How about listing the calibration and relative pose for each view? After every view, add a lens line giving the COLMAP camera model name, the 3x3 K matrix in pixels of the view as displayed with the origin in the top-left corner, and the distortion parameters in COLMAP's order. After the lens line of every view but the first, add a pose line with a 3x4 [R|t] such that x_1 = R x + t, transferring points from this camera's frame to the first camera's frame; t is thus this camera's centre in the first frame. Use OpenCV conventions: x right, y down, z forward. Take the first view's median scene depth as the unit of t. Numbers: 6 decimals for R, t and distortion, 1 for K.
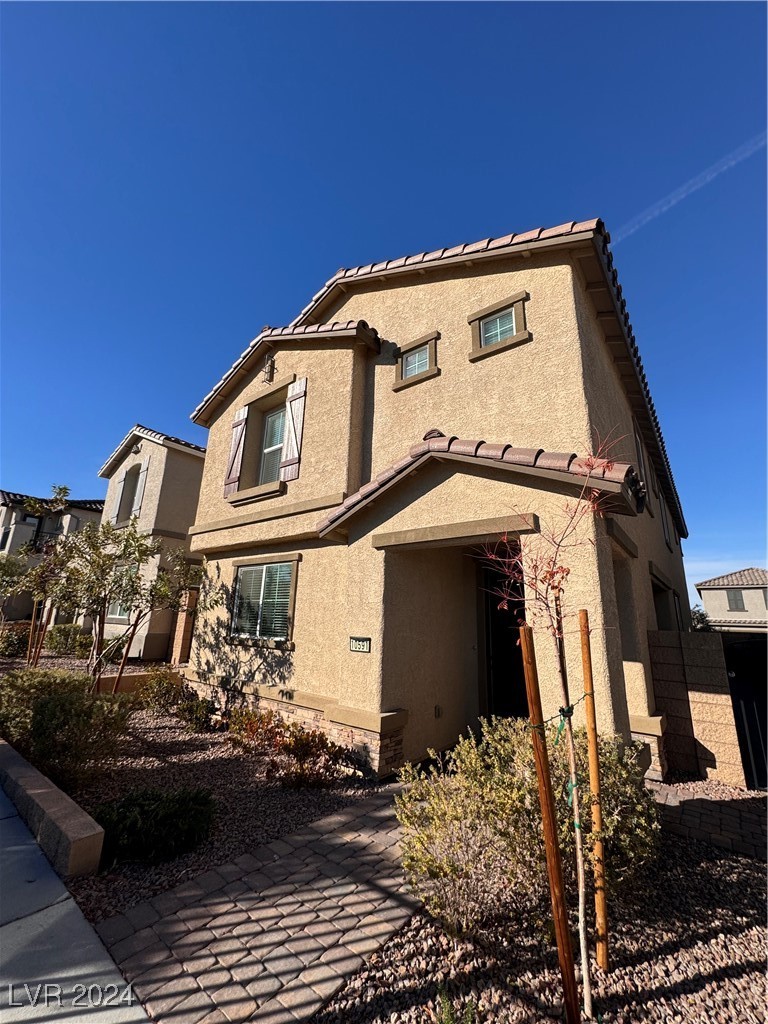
lens RADIAL K [[408.8, 0, 381.6], [0, 408.8, 510.9], [0, 0, 1]] dist [0.000064, 0.000022]
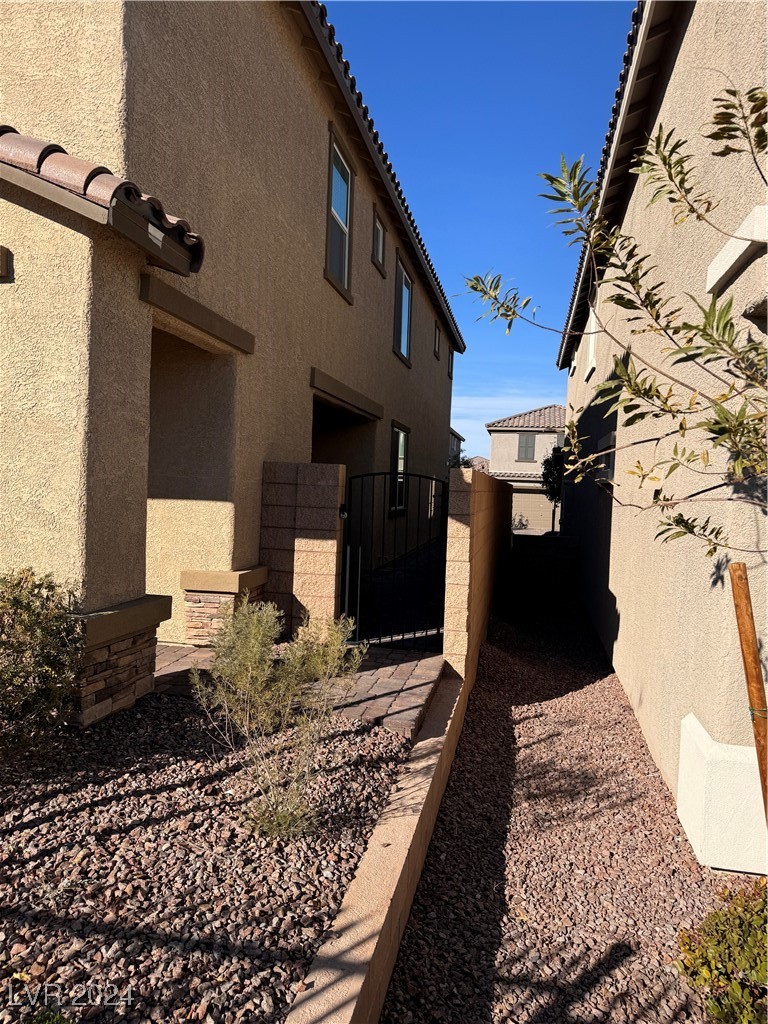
lens RADIAL K [[711.3, 0, 382.5], [0, 711.3, 515.6], [0, 0, 1]] dist [0.137202, -0.247553]
pose [[0.894280, -0.015880, 0.447226, 0.261507], [-0.124661, 0.950972, 0.283041, 0.007375], [-0.429794, -0.308870, 0.848455, -0.146695]]
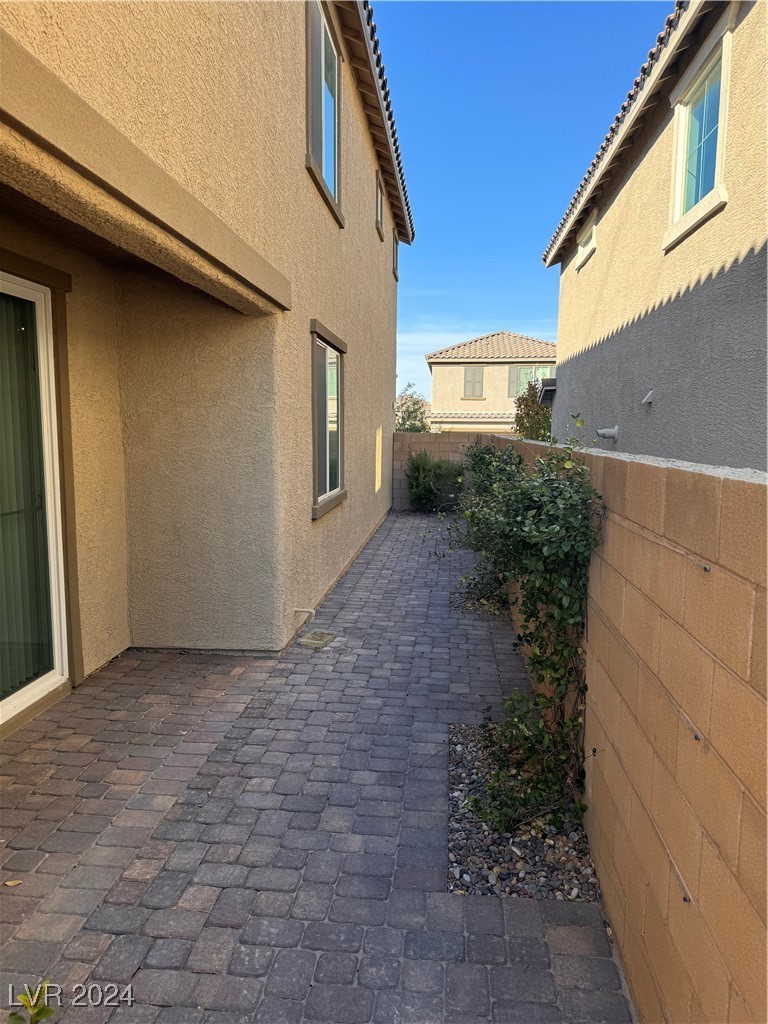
lens RADIAL K [[719.0, 0, 382.9], [0, 719.0, 513.8], [0, 0, 1]] dist [0.046243, -0.040306]
pose [[0.842084, -0.088586, 0.532022, 0.753068], [-0.120573, 0.930535, 0.345784, 0.222119], [-0.525697, -0.355327, 0.772907, 0.780641]]
